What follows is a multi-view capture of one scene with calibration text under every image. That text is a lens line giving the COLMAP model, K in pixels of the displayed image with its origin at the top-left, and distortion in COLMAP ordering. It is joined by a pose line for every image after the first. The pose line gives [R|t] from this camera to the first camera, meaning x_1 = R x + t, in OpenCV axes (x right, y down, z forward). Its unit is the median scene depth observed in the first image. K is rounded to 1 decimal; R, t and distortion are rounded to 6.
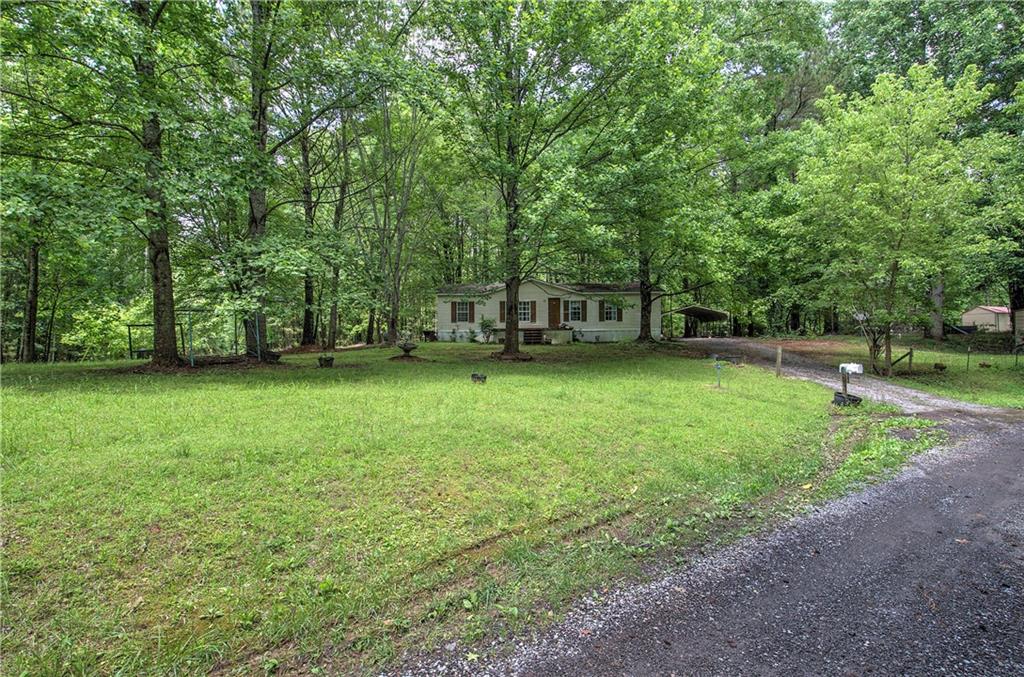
lens RADIAL K [[495.5, 0, 515.2], [0, 495.5, 336.4], [0, 0, 1]] dist [0.012085, -0.002970]
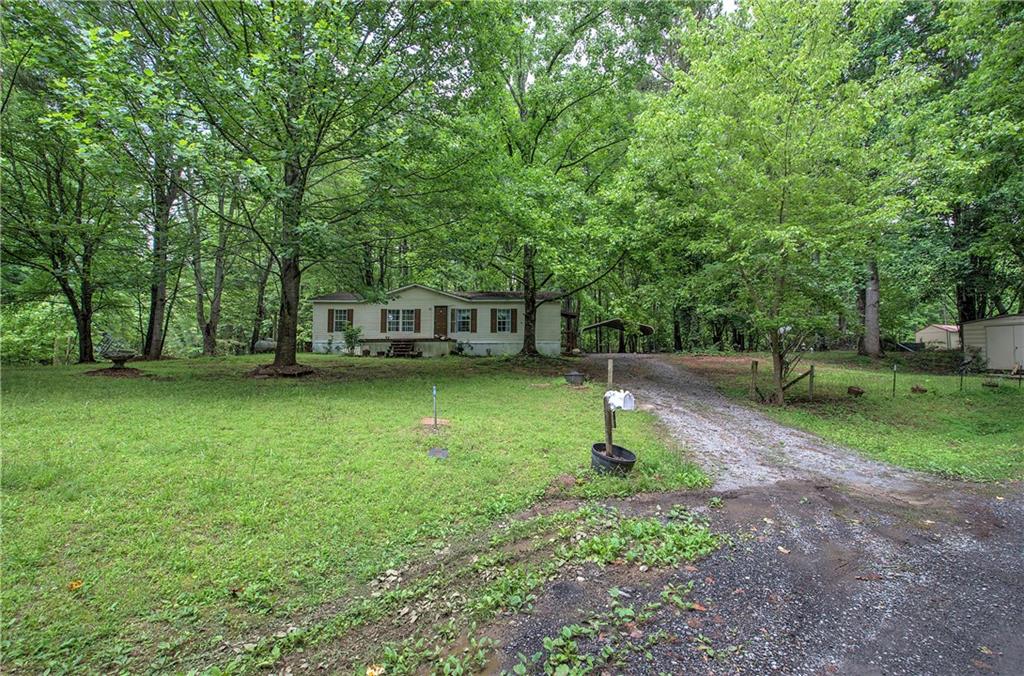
lens RADIAL K [[441.7, 0, 512.3], [0, 441.7, 336.0], [0, 0, 1]] dist [-0.001374, 0.000294]
pose [[0.999621, 0.009729, -0.025736, 0.265968], [-0.010730, 0.999179, -0.039064, 0.007382], [0.025335, 0.039325, 0.998905, 0.244694]]
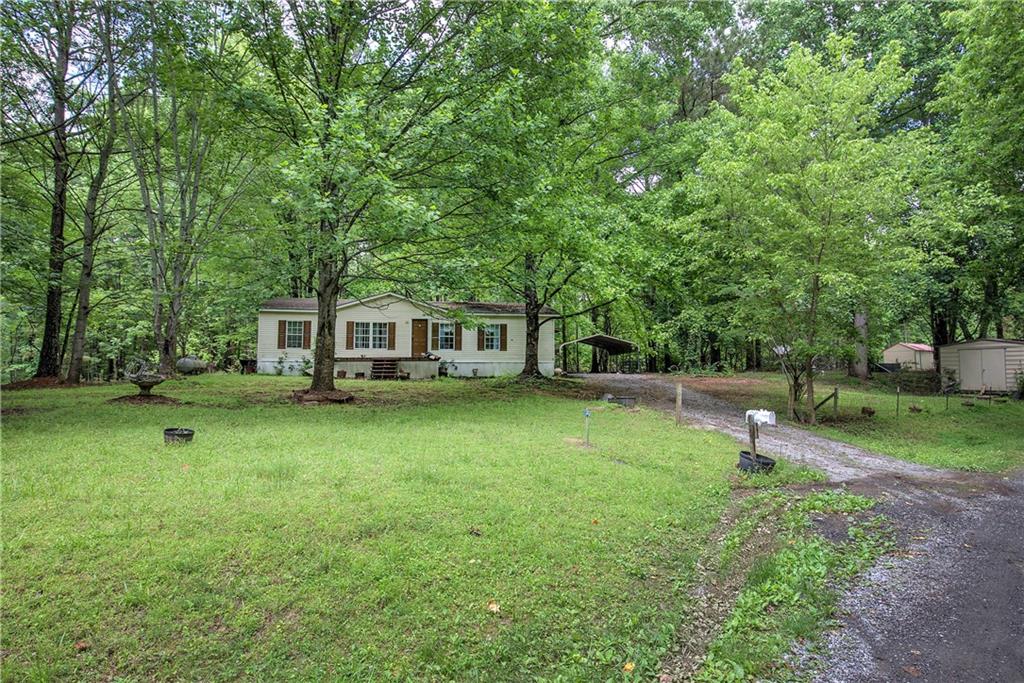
lens RADIAL K [[571.0, 0, 514.3], [0, 571.0, 336.9], [0, 0, 1]] dist [0.015431, -0.008515]
pose [[0.986726, 0.021106, 0.161018, 0.094605], [-0.011563, 0.998133, -0.059973, 0.001889], [-0.161983, 0.057315, 0.985128, 0.121176]]
